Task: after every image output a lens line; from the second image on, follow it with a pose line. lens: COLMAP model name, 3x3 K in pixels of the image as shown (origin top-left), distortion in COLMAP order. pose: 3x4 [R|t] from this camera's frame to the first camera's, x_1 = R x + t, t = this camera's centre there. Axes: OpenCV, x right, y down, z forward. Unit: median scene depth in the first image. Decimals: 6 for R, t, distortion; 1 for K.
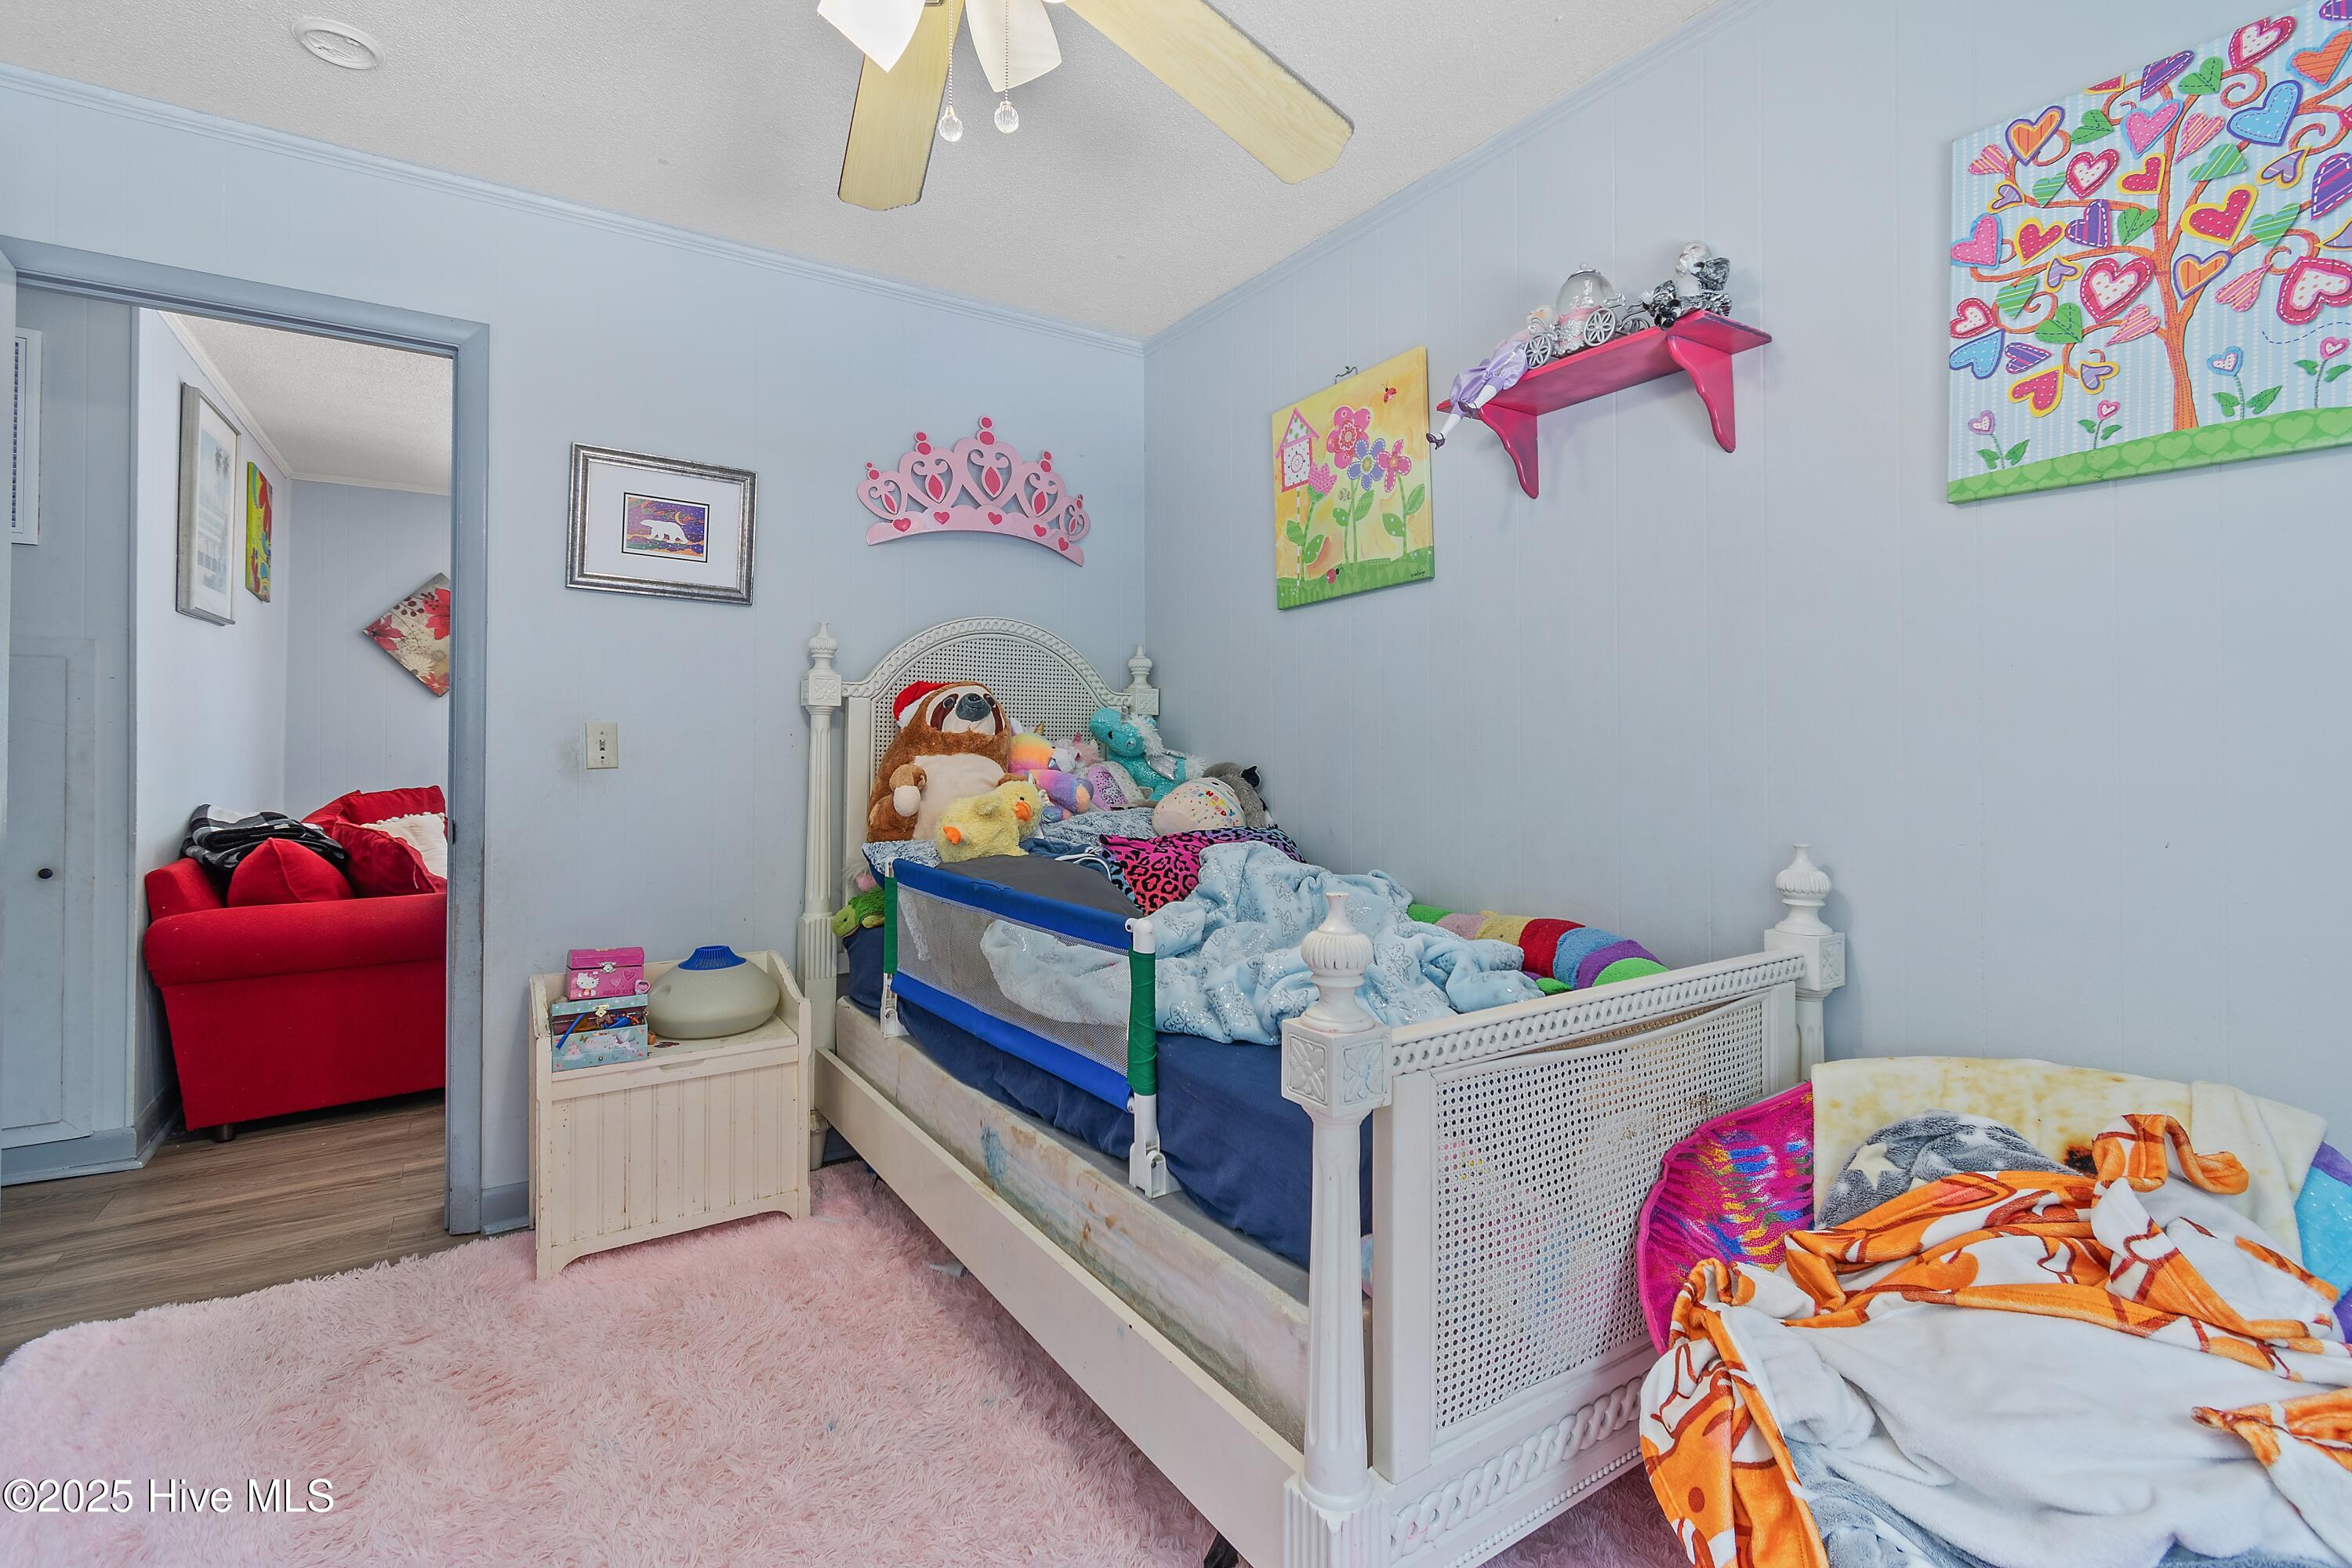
lens RADIAL K [[1038.5, 0, 1142.9], [0, 1038.5, 734.7], [0, 0, 1]] dist [-0.000696, 0.000193]
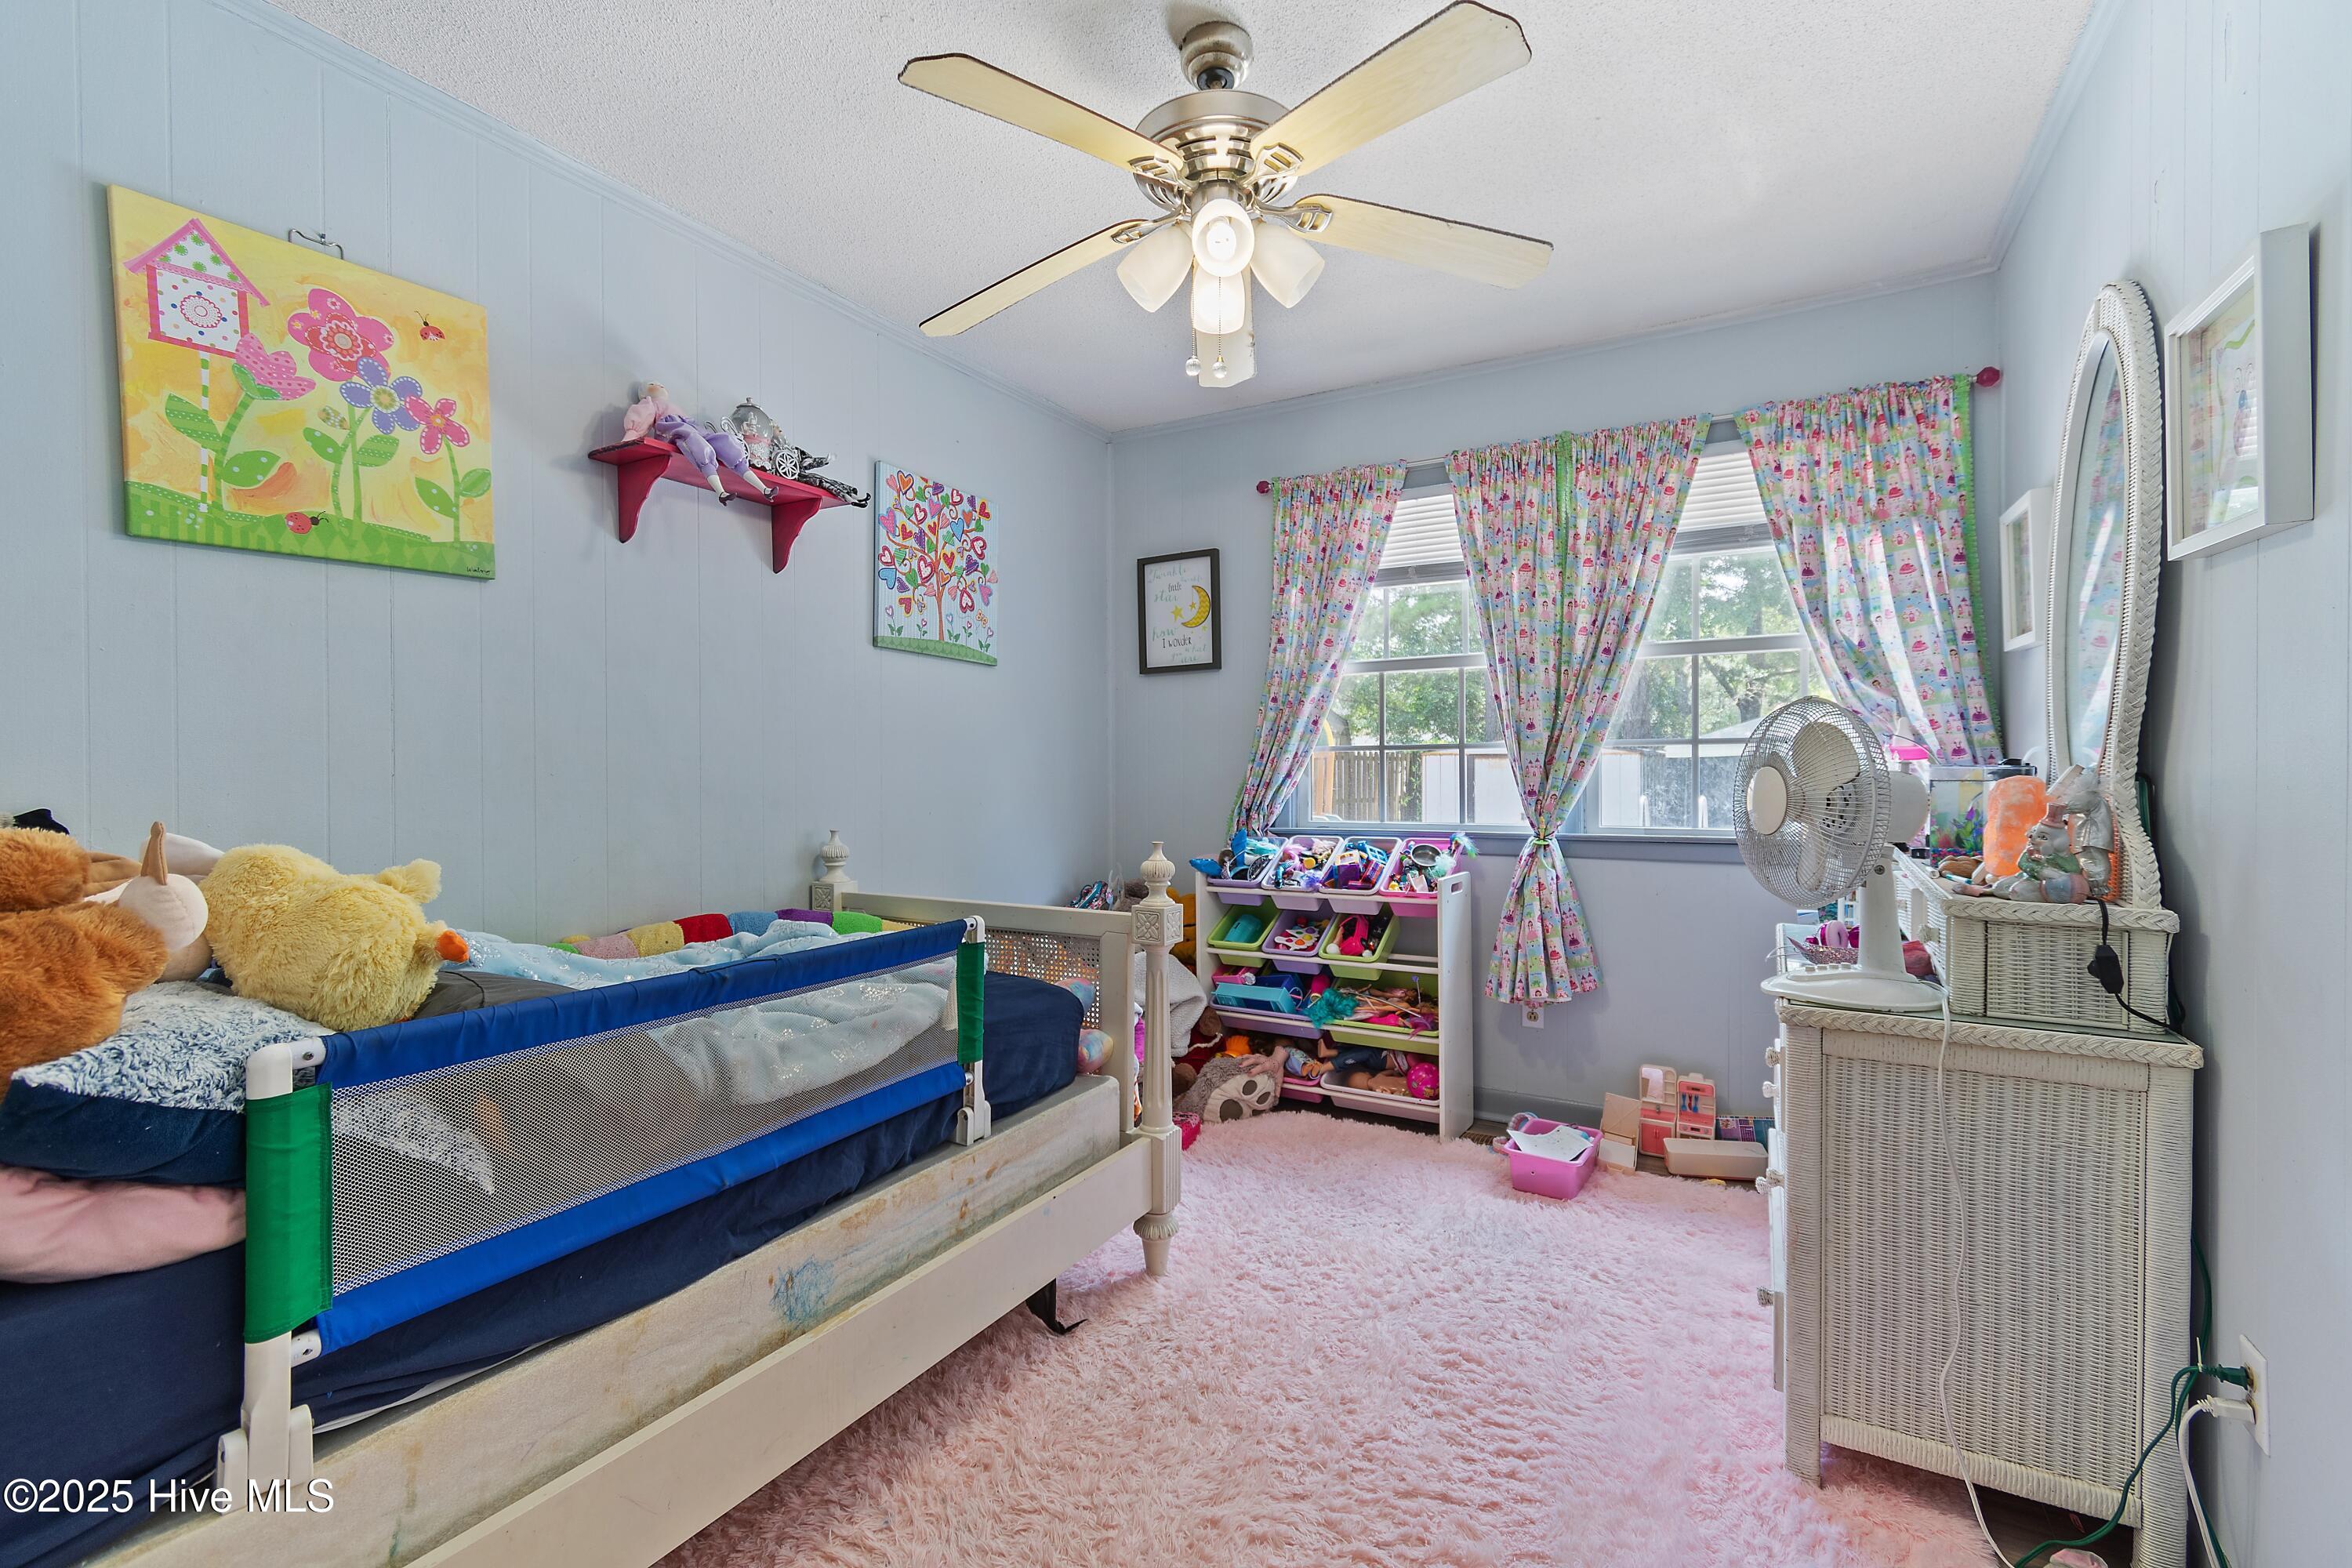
lens RADIAL K [[1038.5, 0, 1172.5], [0, 1038.5, 783.5], [0, 0, 1]] dist [-0.000696, 0.000193]
pose [[-0.457605, -0.007098, 0.889127, -1.167365], [-0.005505, 0.999972, 0.005150, 0.020543], [-0.889139, -0.002538, -0.457631, 1.351944]]
